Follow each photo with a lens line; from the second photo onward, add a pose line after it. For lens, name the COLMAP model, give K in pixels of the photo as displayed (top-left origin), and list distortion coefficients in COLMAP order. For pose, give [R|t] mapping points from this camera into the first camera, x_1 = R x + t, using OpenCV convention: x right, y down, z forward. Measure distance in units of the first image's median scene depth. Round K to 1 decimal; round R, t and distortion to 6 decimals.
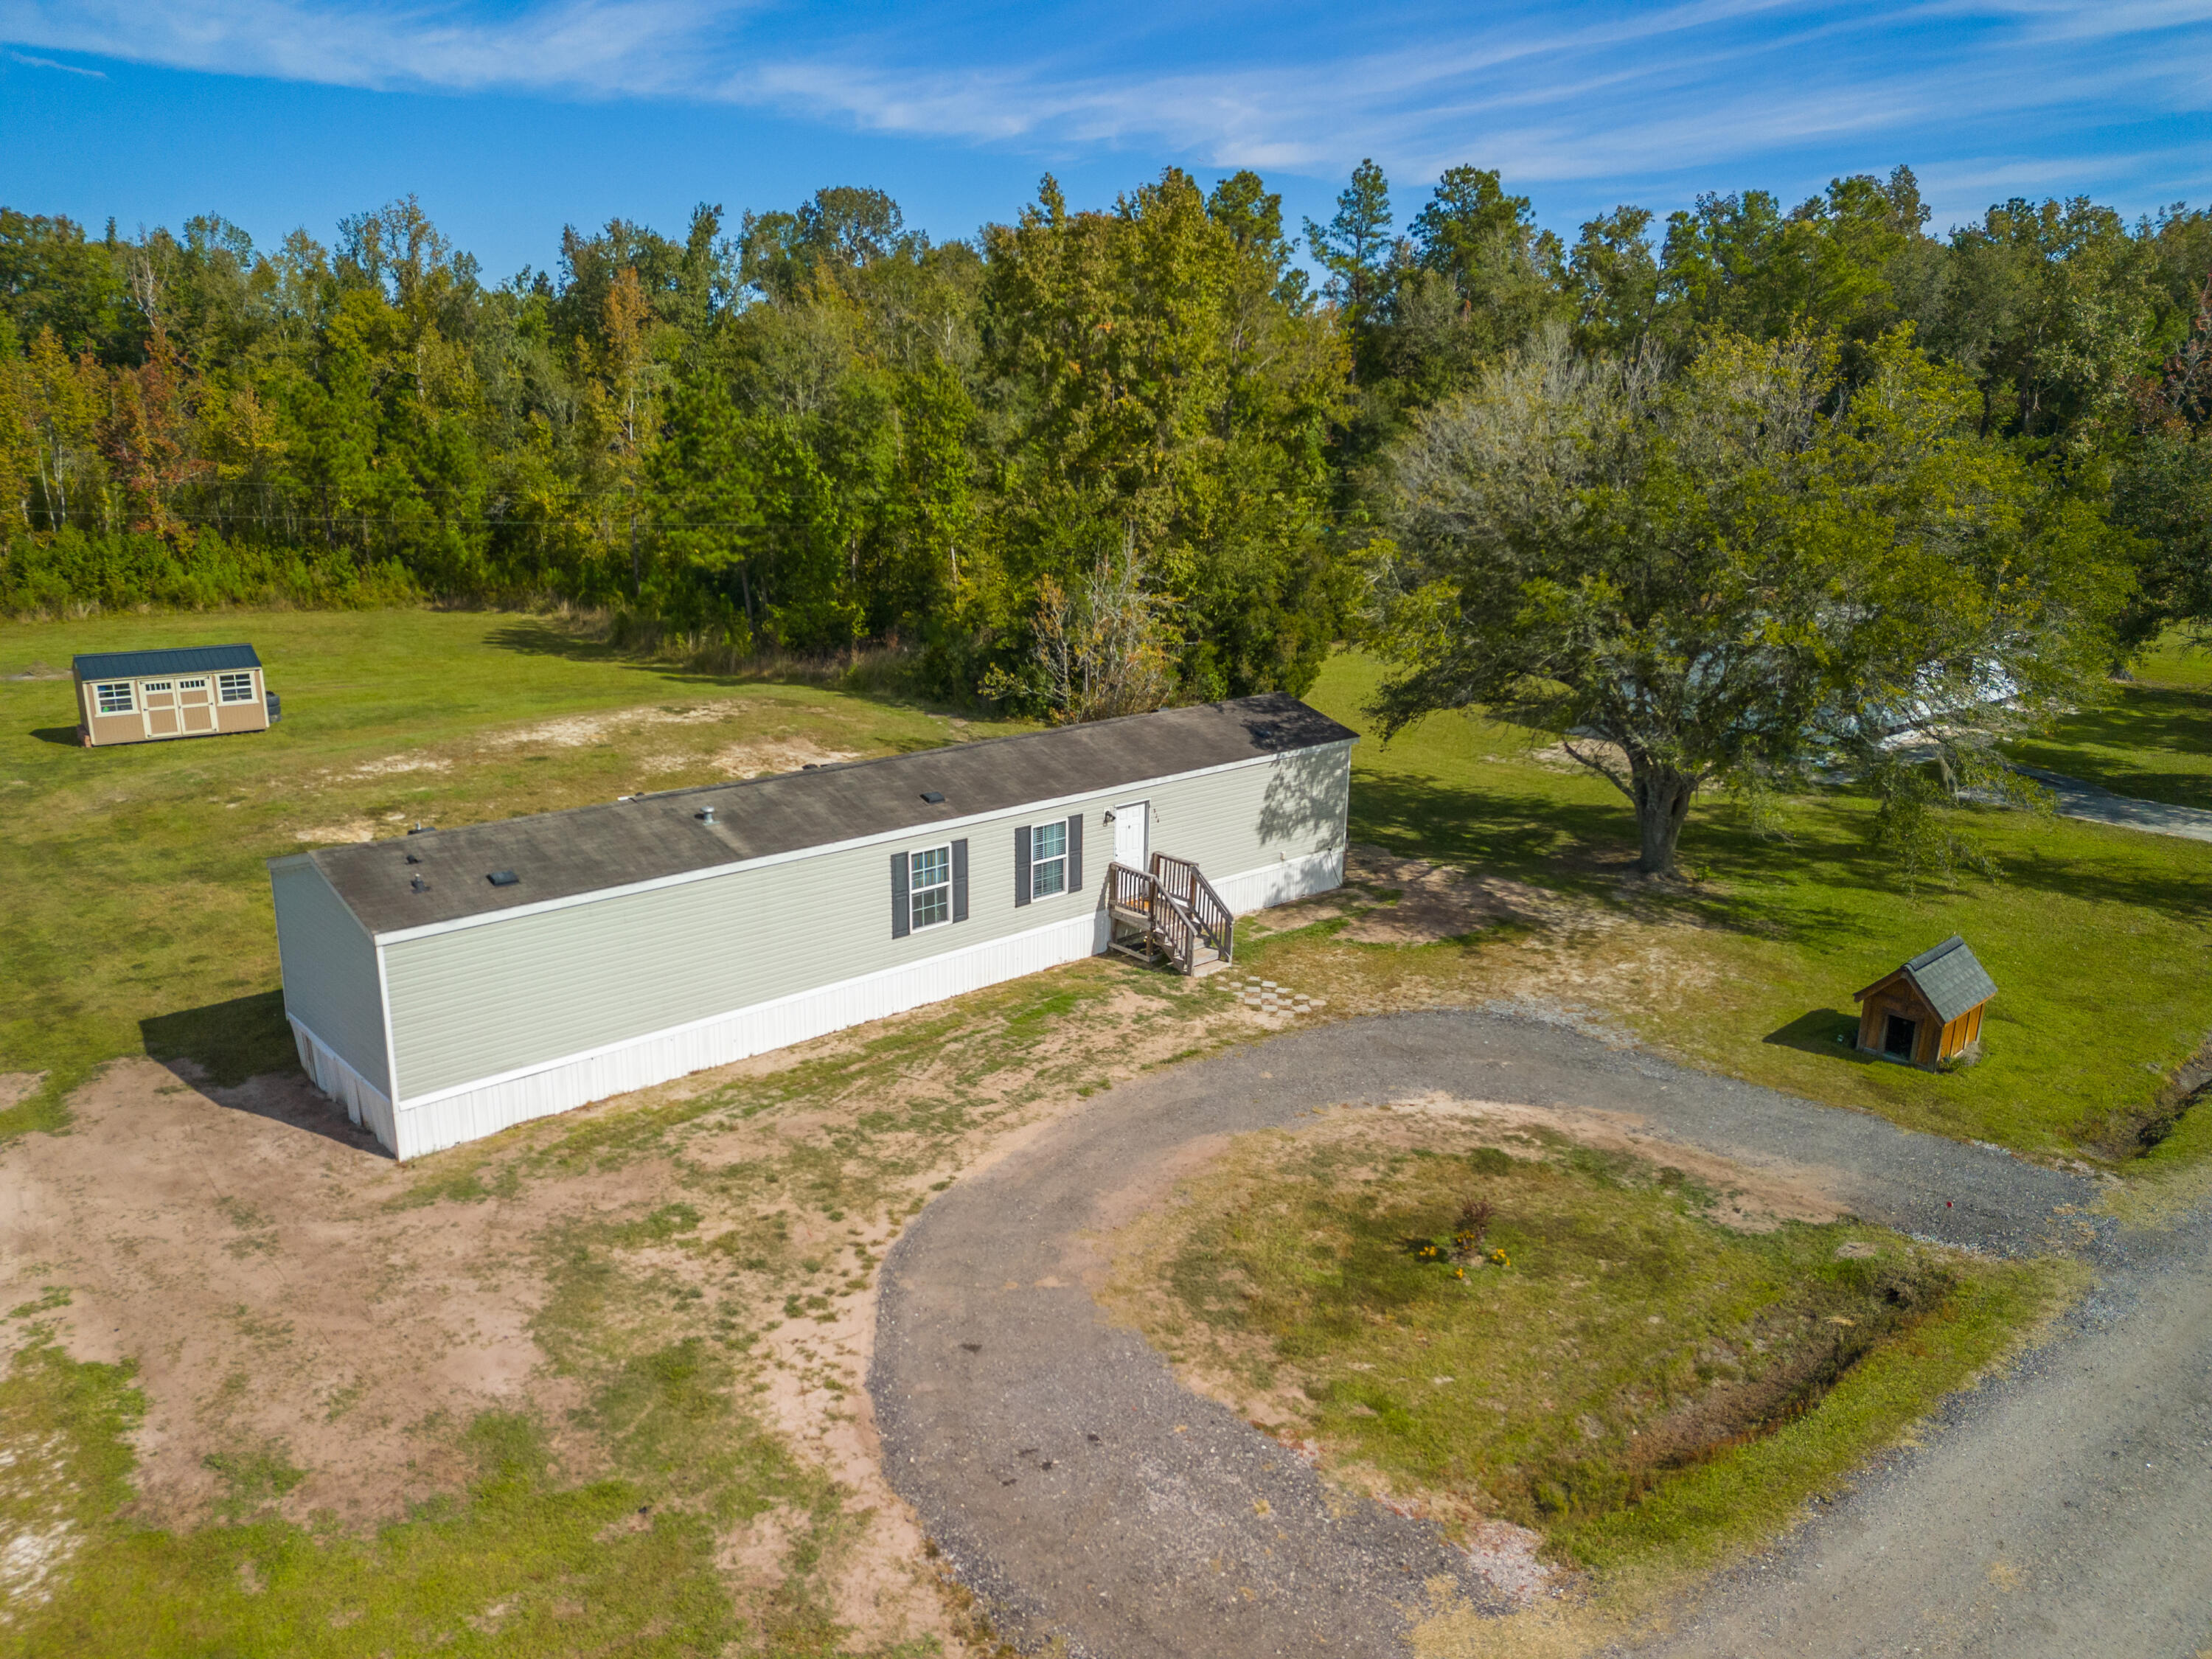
lens RADIAL K [[1603.6, 0, 1106.0], [0, 1603.6, 829.5], [0, 0, 1]] dist [0.107455, -0.129315]
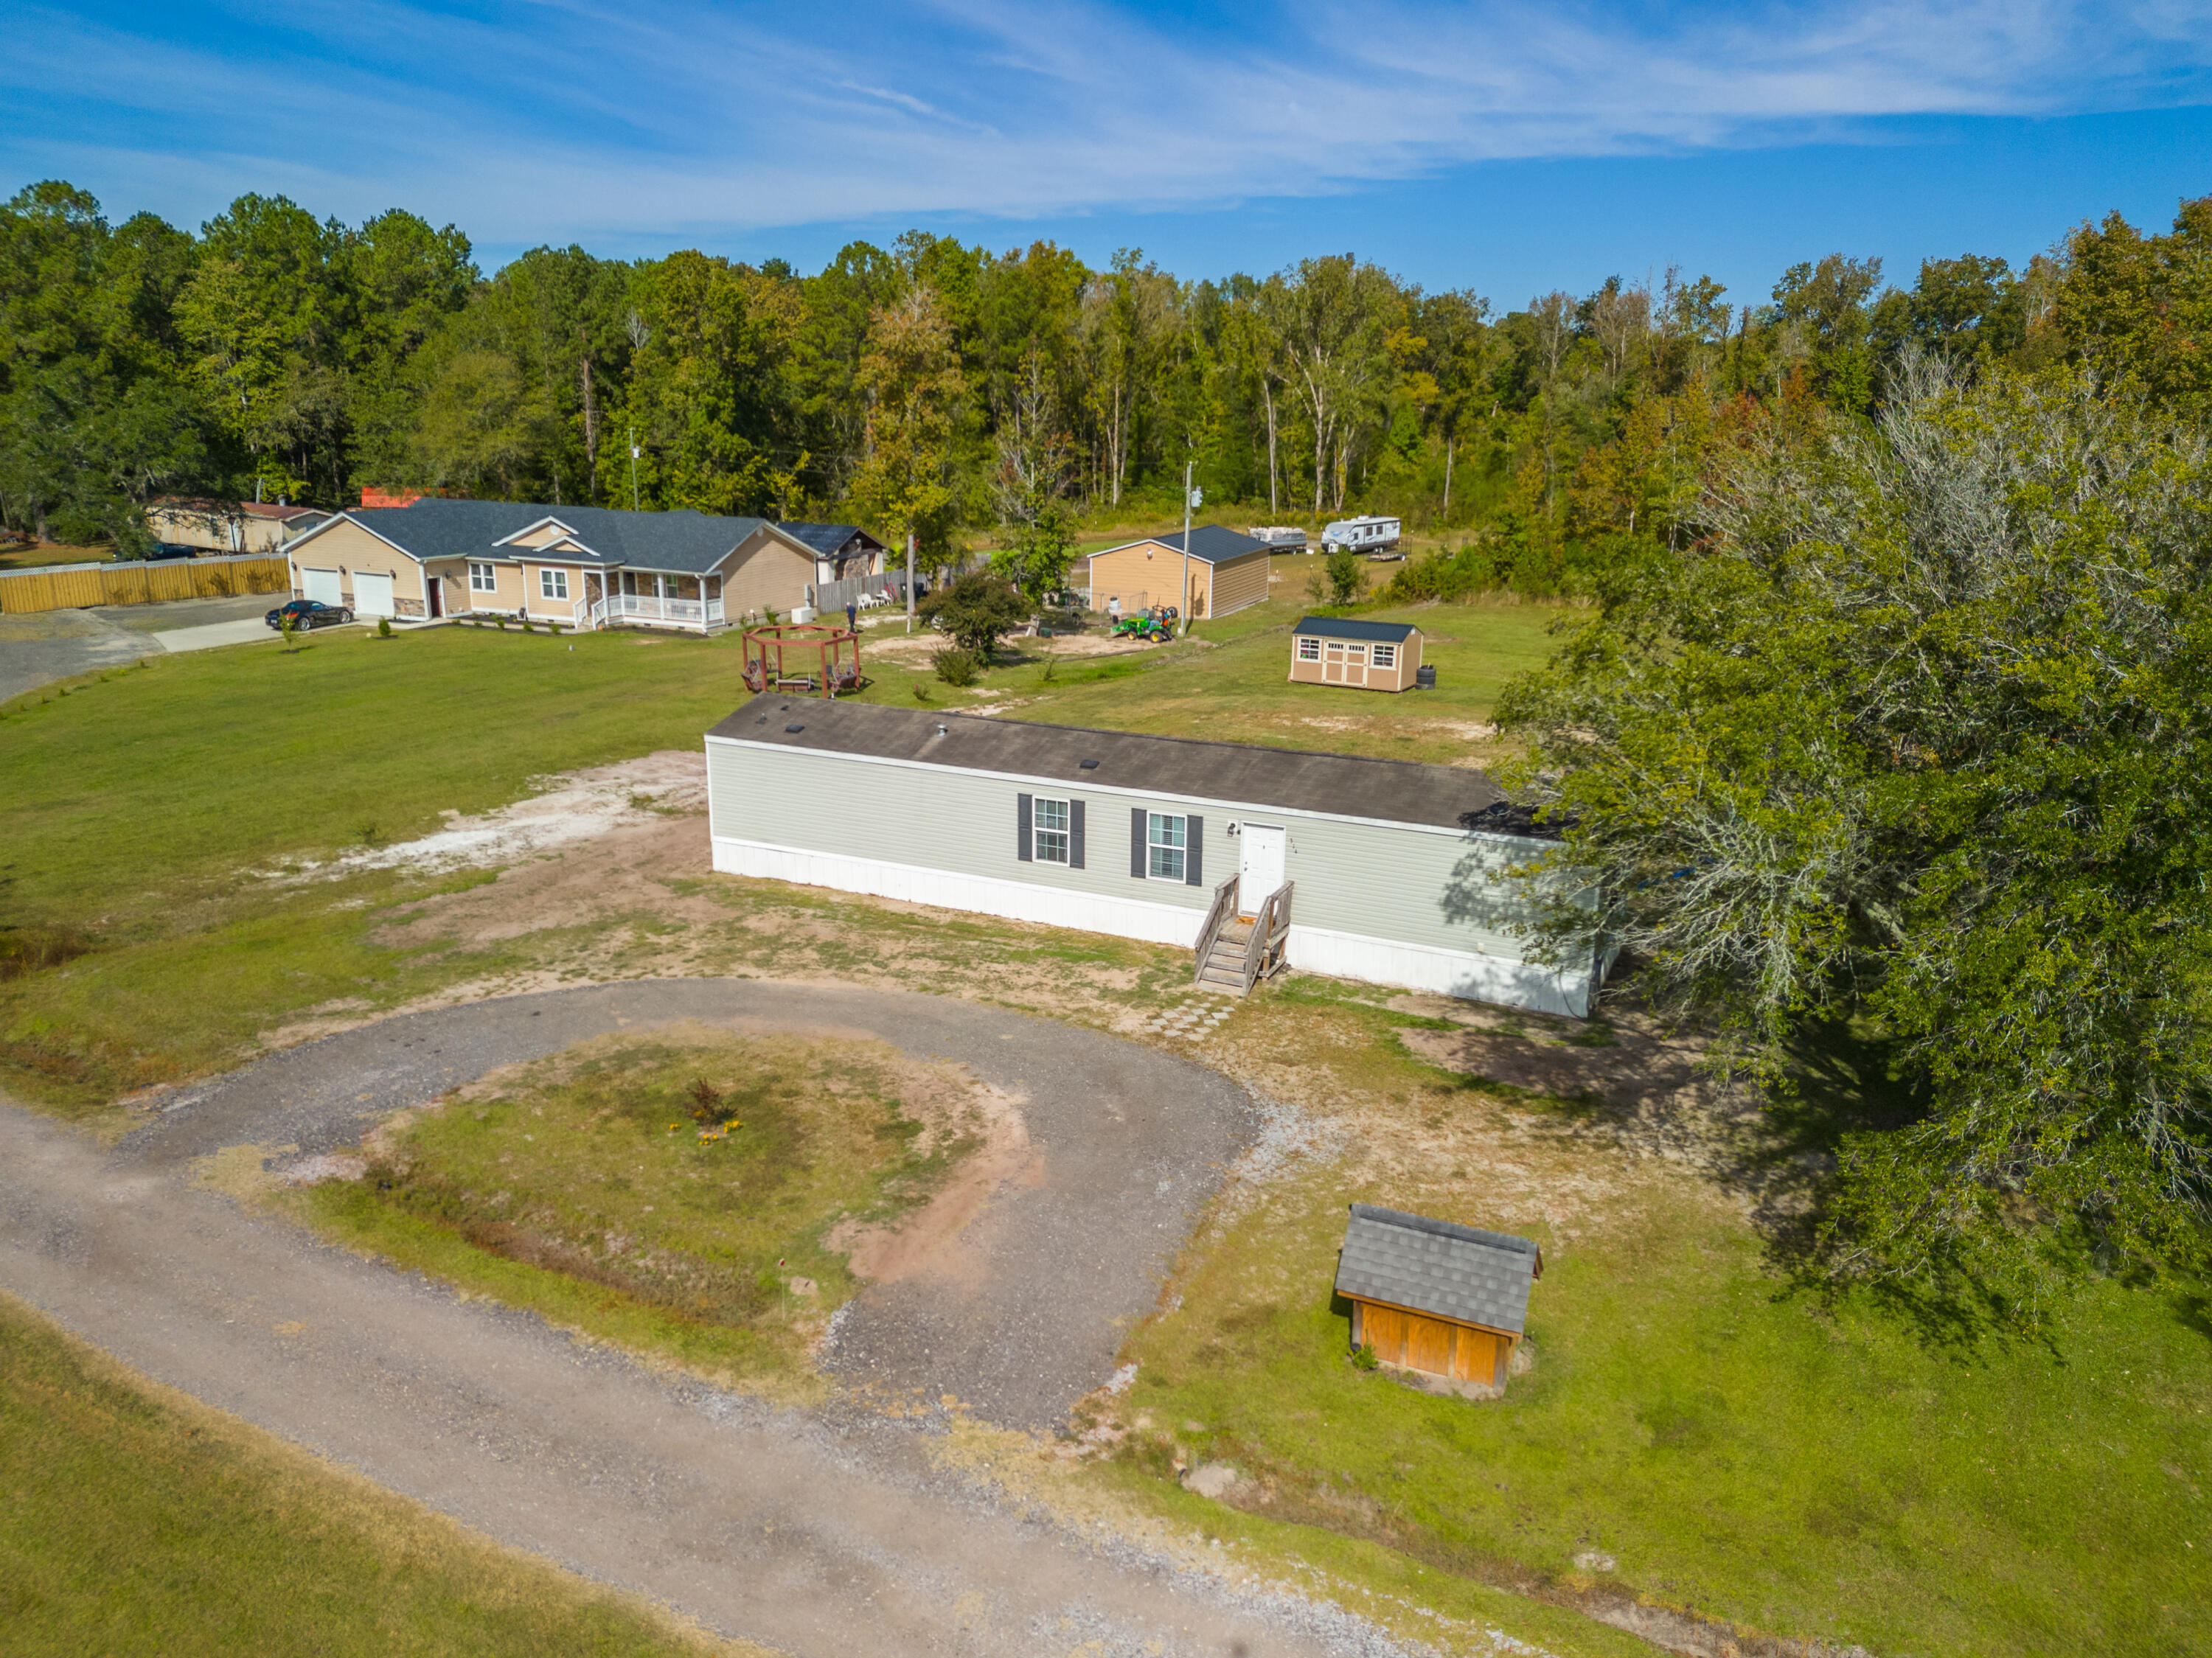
lens RADIAL K [[1603.5, 0, 1106.0], [0, 1603.5, 829.0], [0, 0, 1]] dist [0.107455, -0.129315]
pose [[0.384778, 0.235458, -0.892472, 0.955145], [-0.250221, 0.957317, 0.144686, -0.145980], [0.888446, 0.167643, 0.427271, 0.481870]]
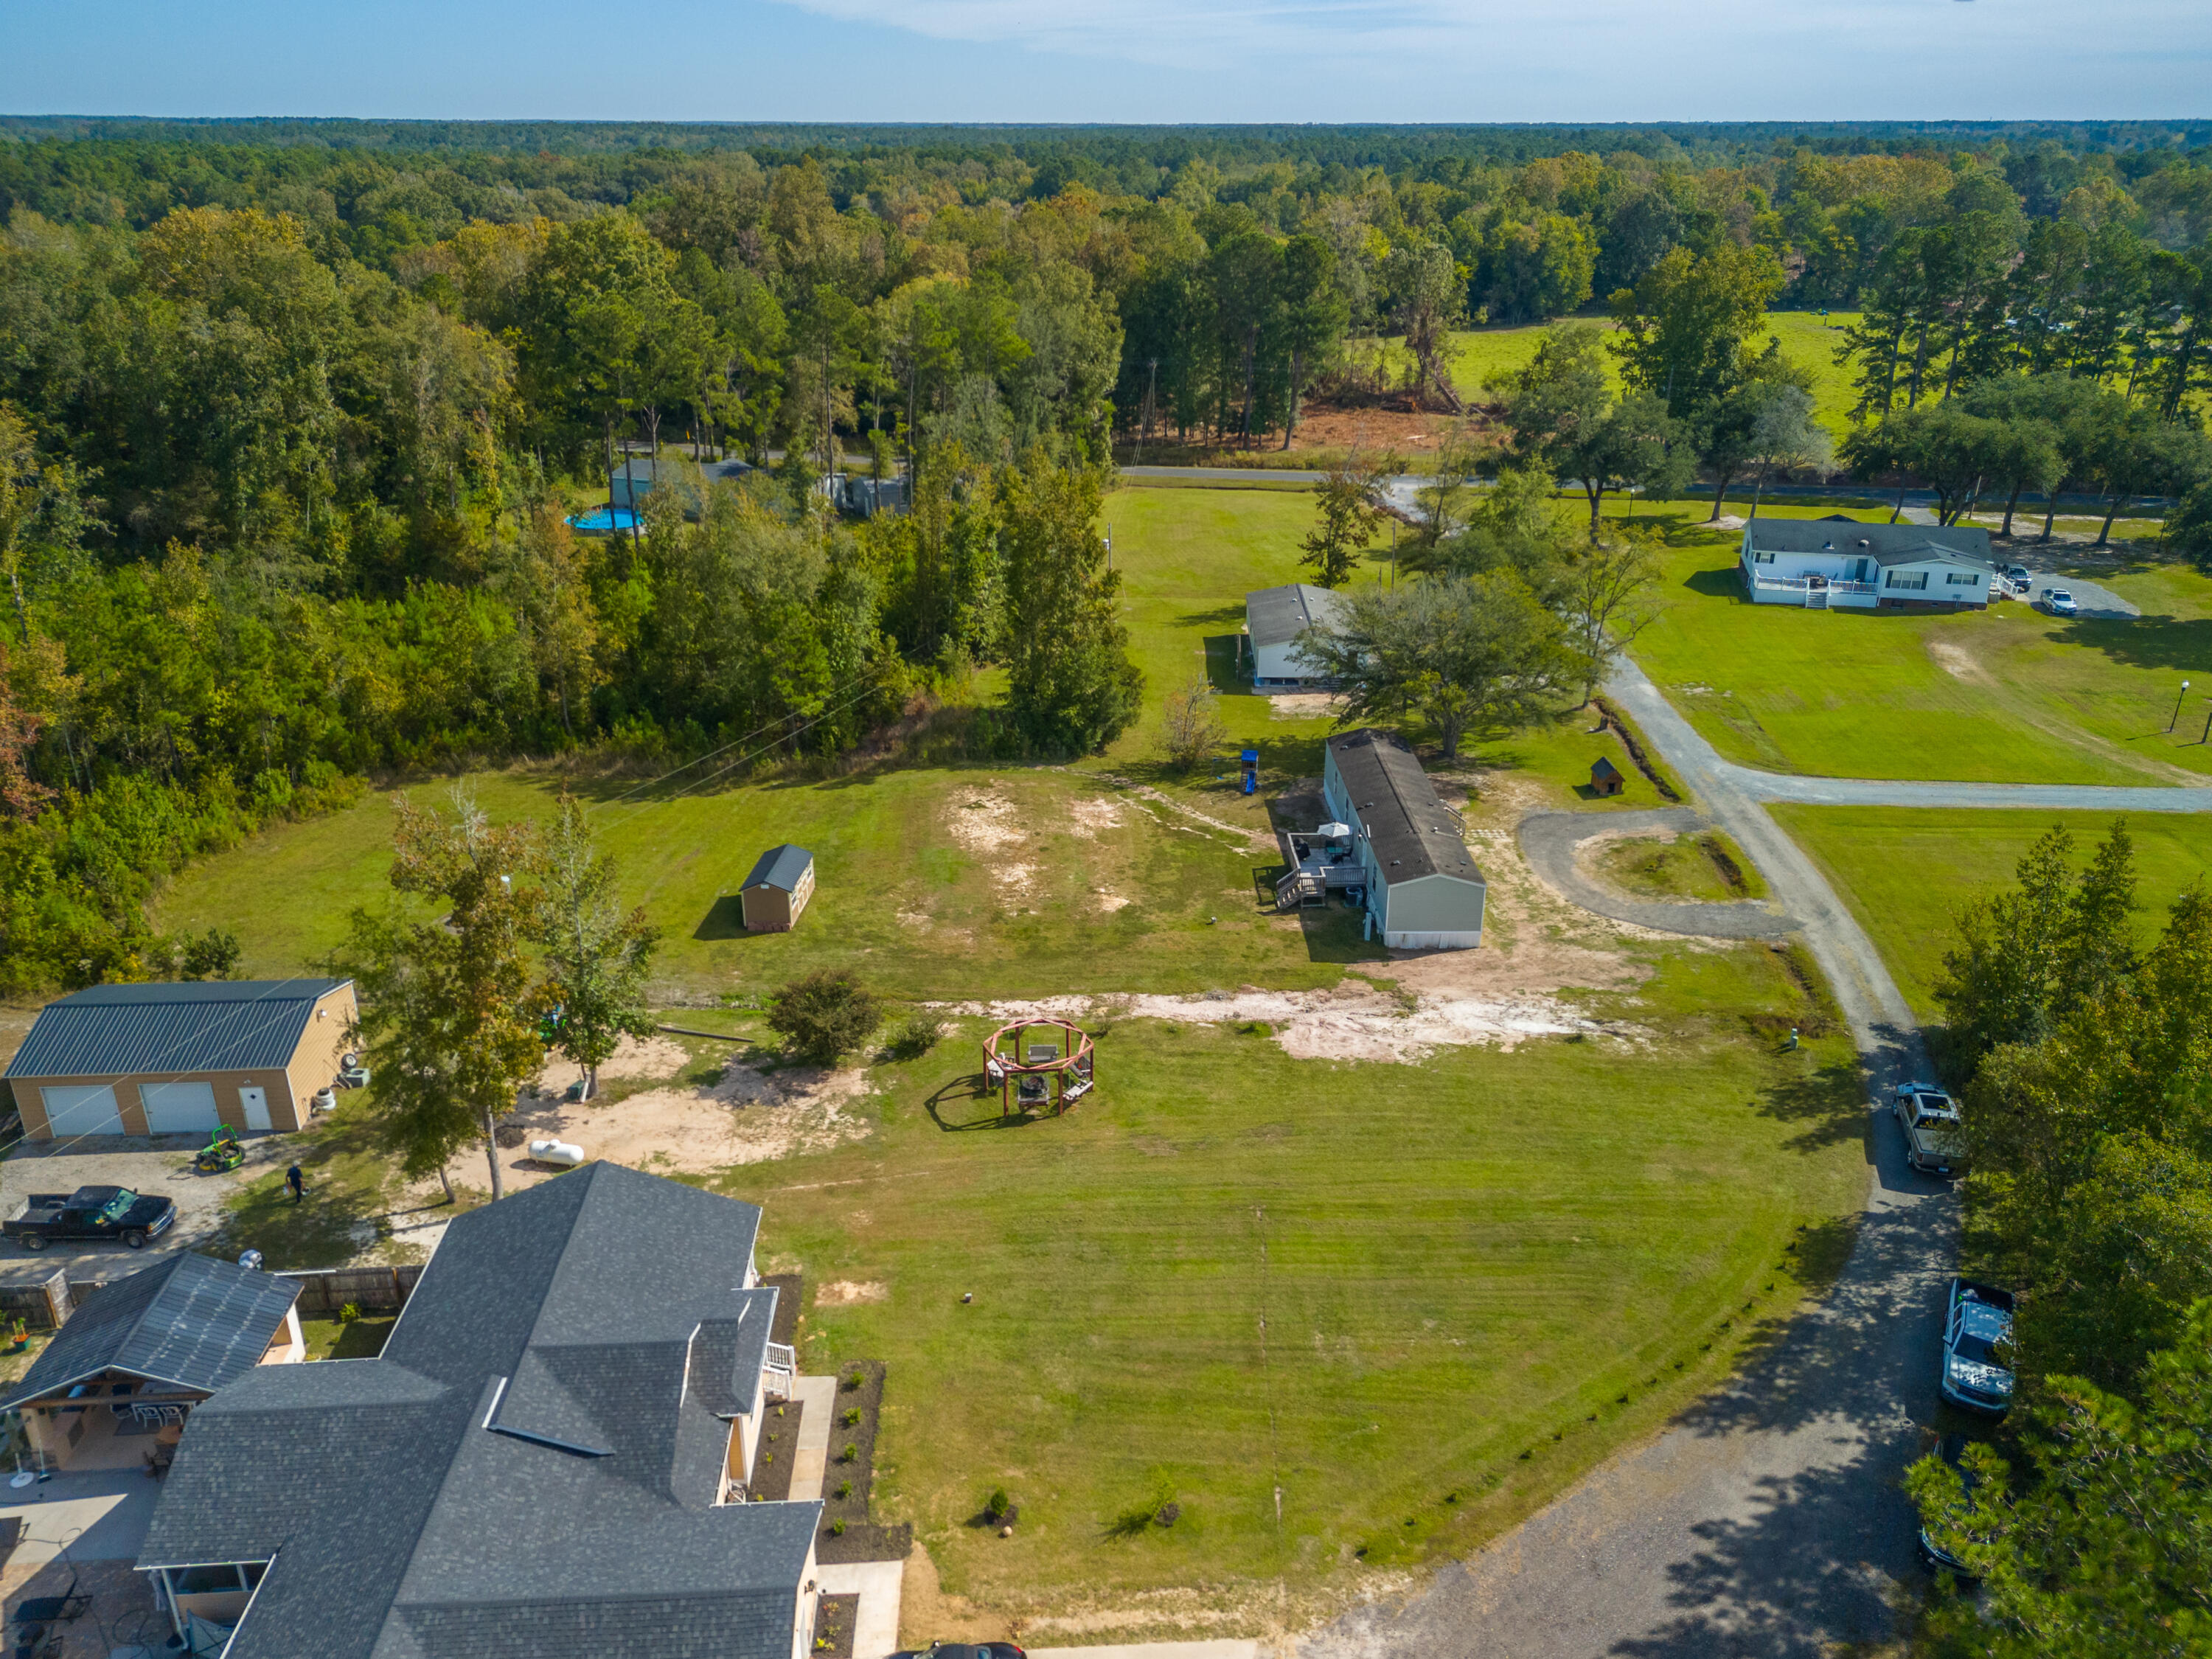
lens RADIAL K [[1648.8, 0, 1106.0], [0, 1648.8, 829.5], [0, 0, 1]] dist [0.101813, -0.142333]
pose [[0.657759, -0.303555, 0.689352, -2.535265], [0.203904, 0.952785, 0.224998, -0.758800], [-0.725104, -0.007433, 0.688599, -0.649683]]
